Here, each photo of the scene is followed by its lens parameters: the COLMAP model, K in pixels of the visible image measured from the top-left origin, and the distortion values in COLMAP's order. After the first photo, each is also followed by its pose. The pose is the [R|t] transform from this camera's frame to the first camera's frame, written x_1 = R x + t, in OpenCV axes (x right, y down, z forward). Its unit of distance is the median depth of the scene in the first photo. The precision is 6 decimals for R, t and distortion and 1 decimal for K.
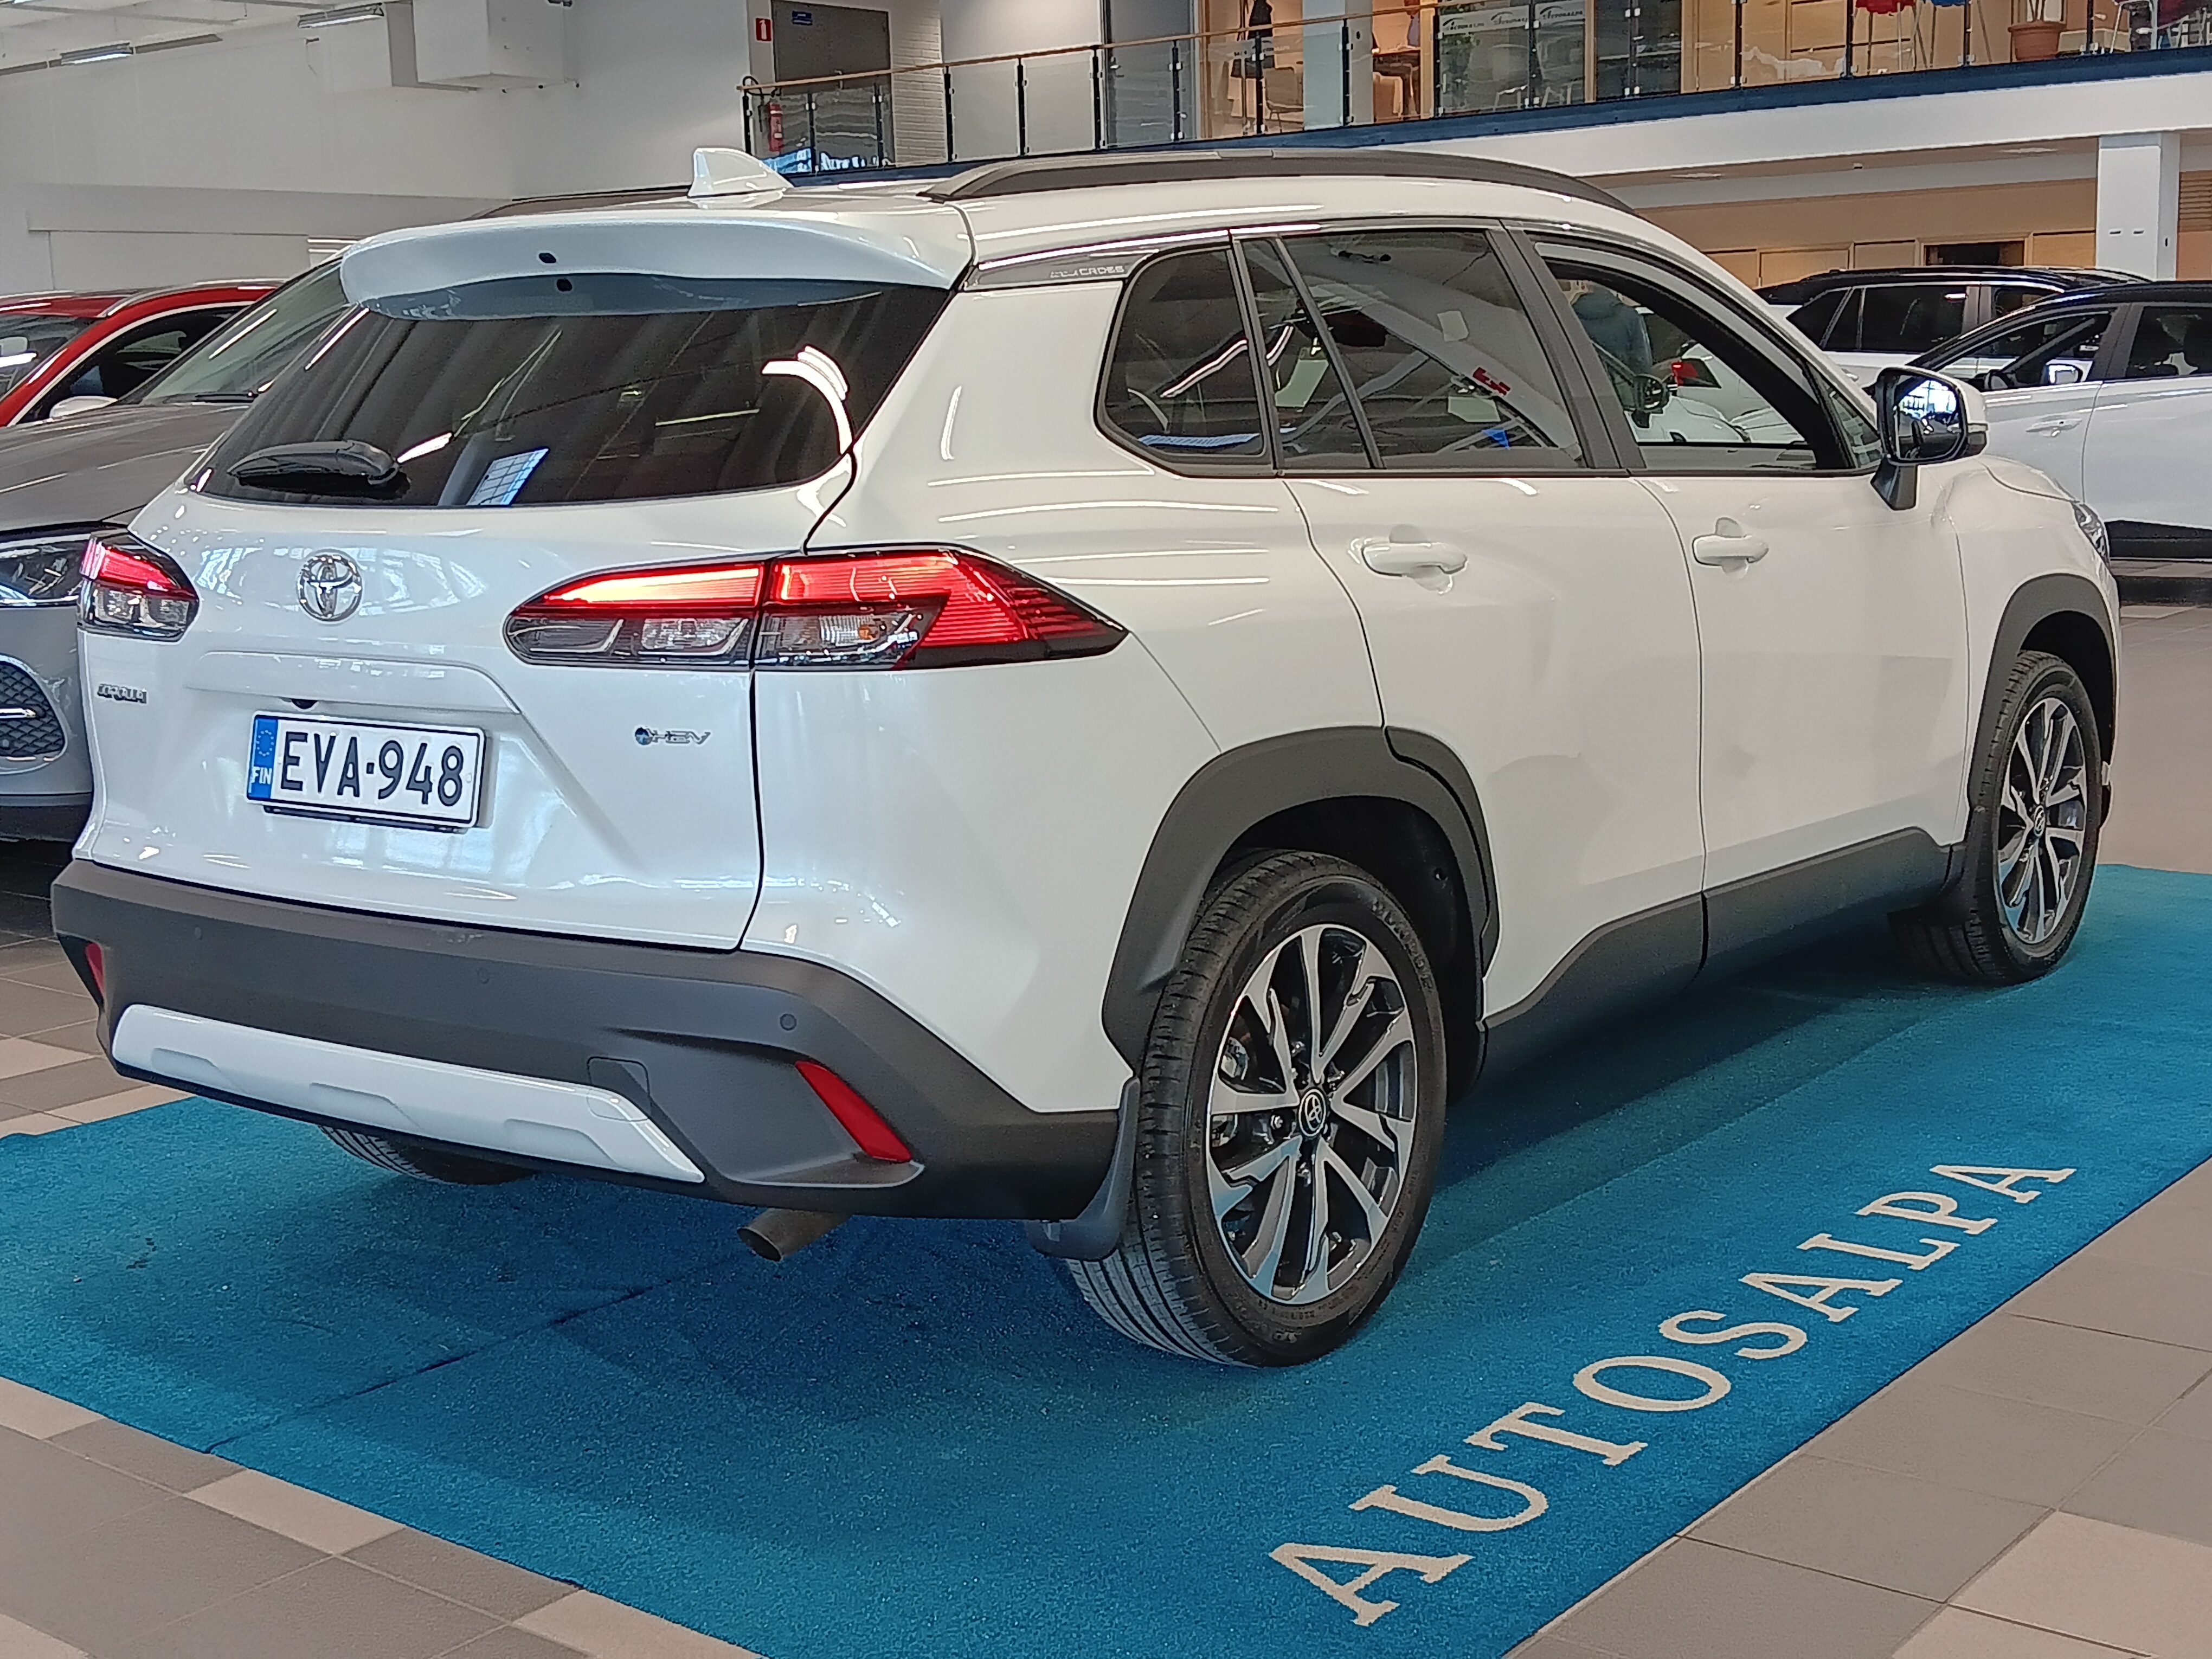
lens RADIAL K [[2874.9, 0, 1104.7], [0, 2874.9, 811.4], [0, 0, 1]] dist [0.064911, 0.000000]
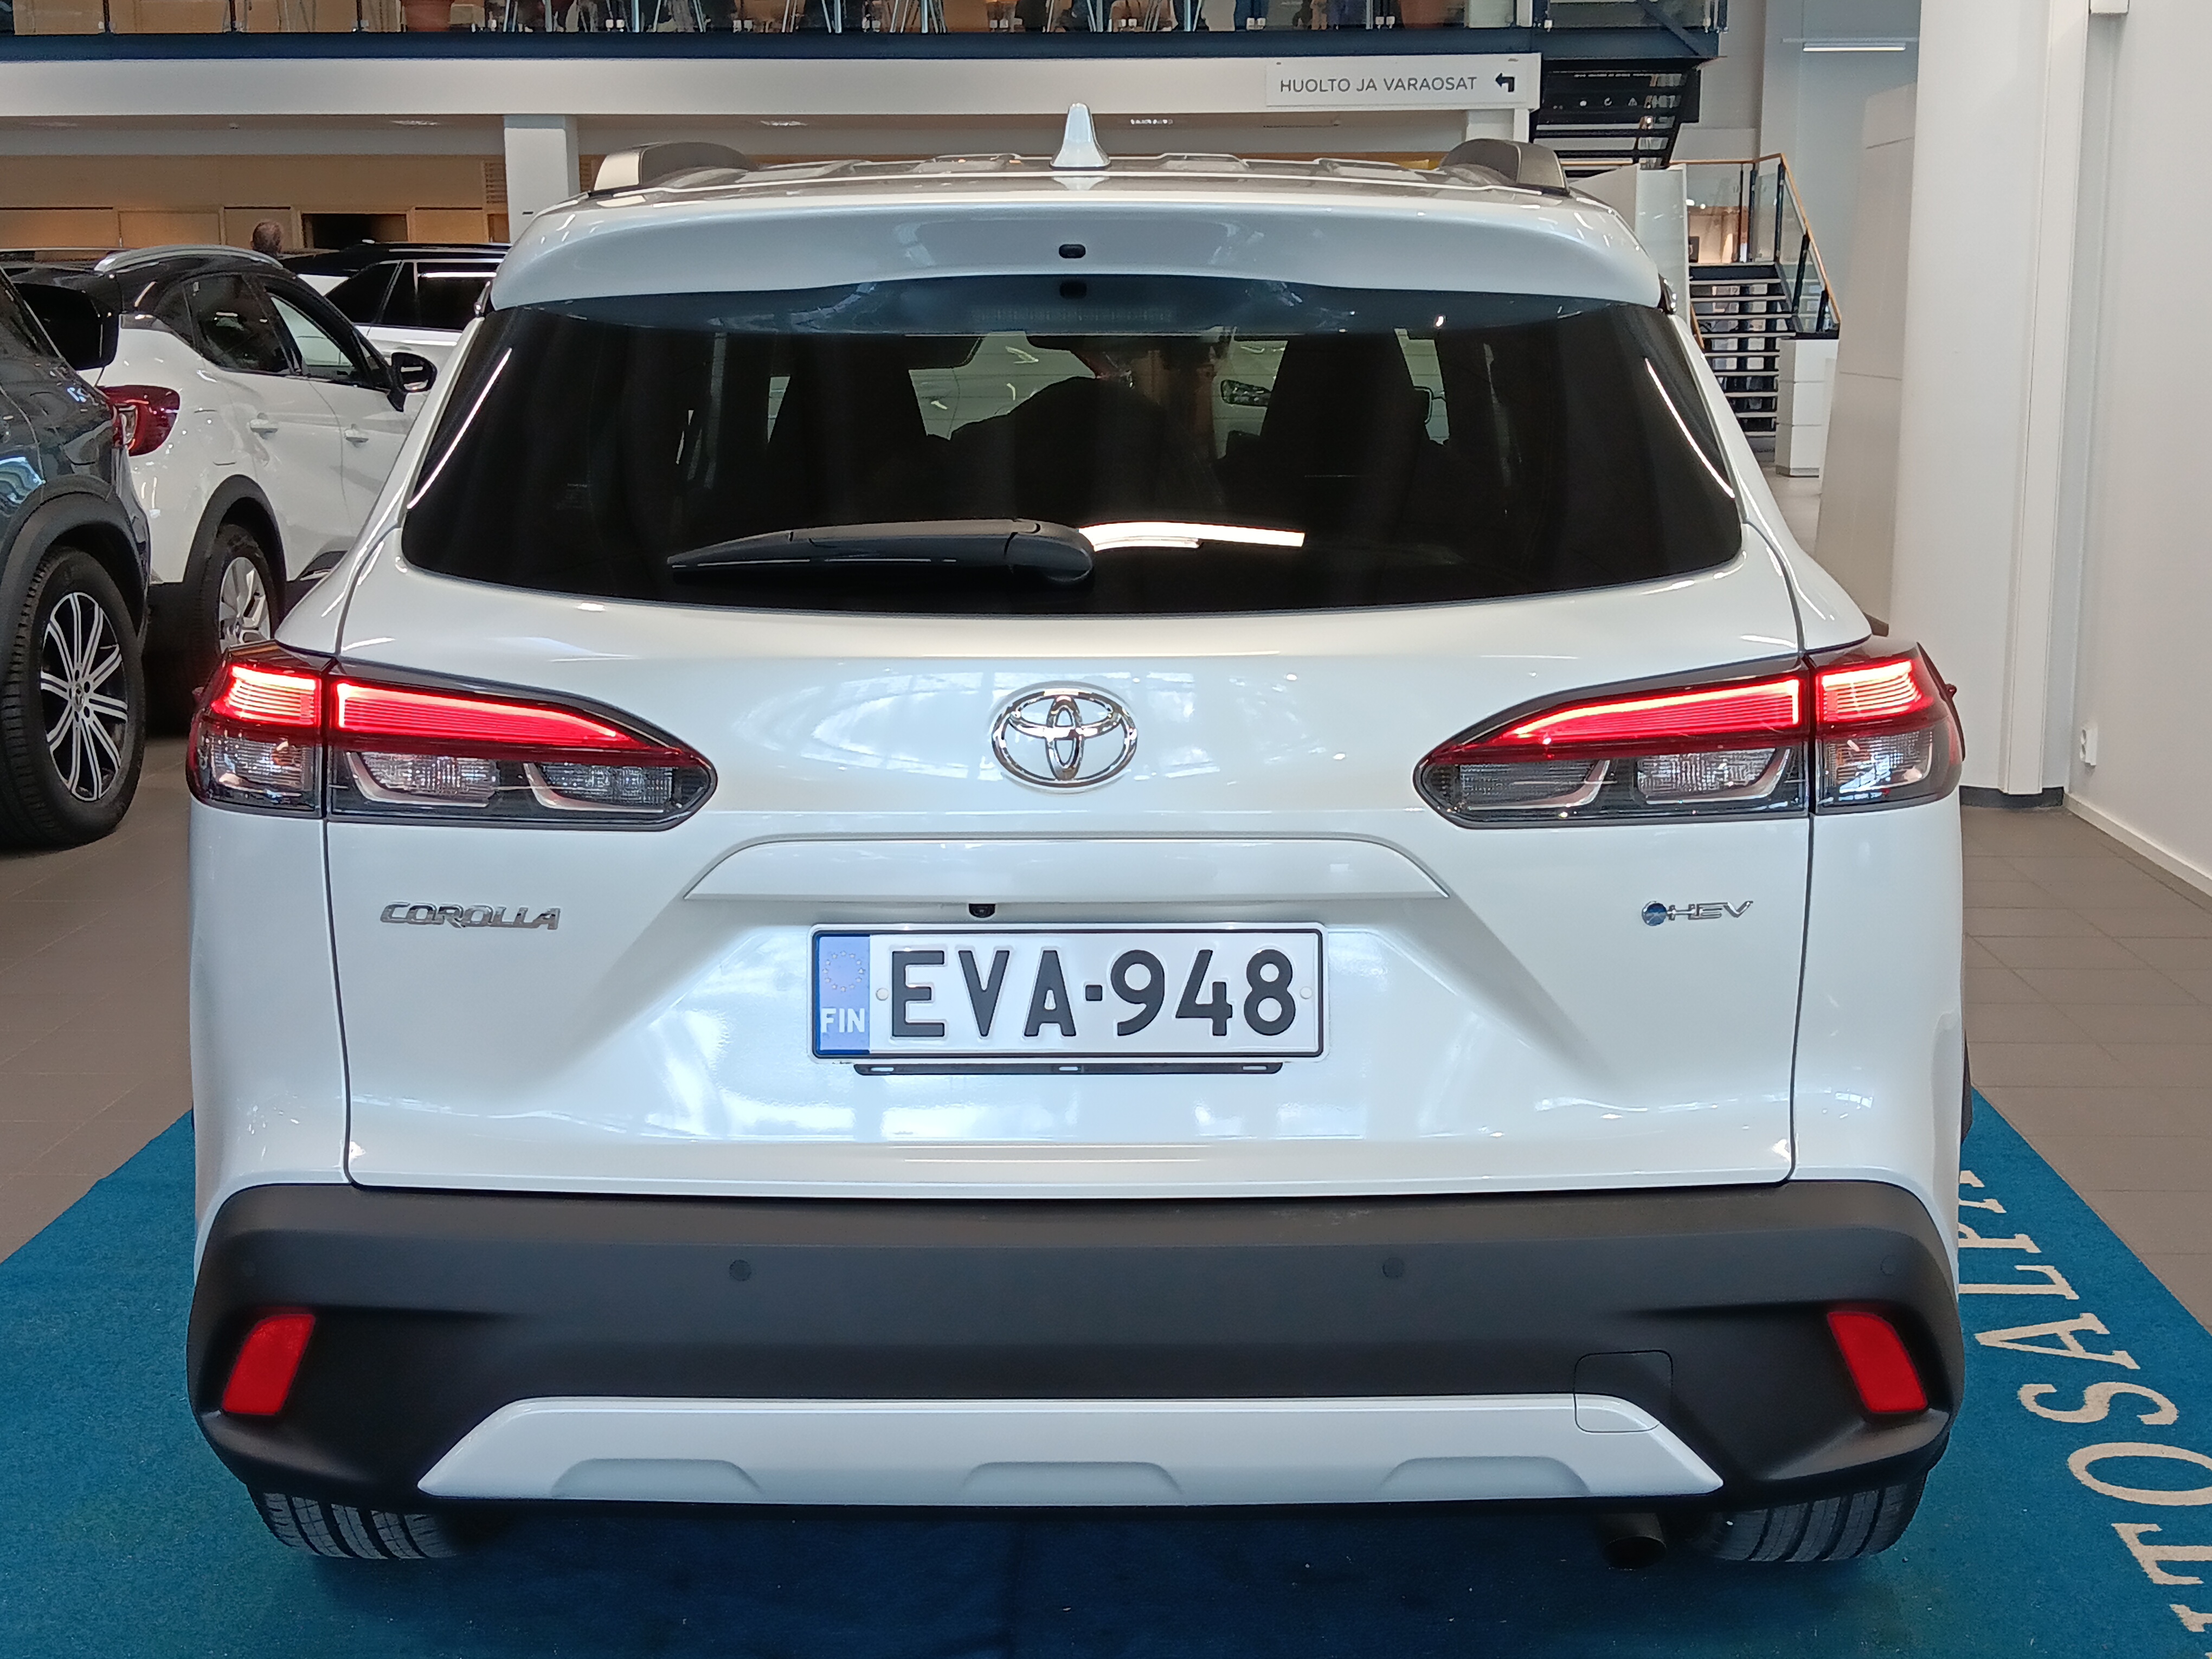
lens RADIAL K [[2874.9, 0, 1108.5], [0, 2874.9, 835.4], [0, 0, 1]] dist [0.064911, 0.000000]
pose [[0.798330, -0.086696, 0.595947, -0.659897], [0.074454, 0.996200, 0.045185, -0.083605], [-0.597599, 0.008299, 0.801752, 0.448780]]
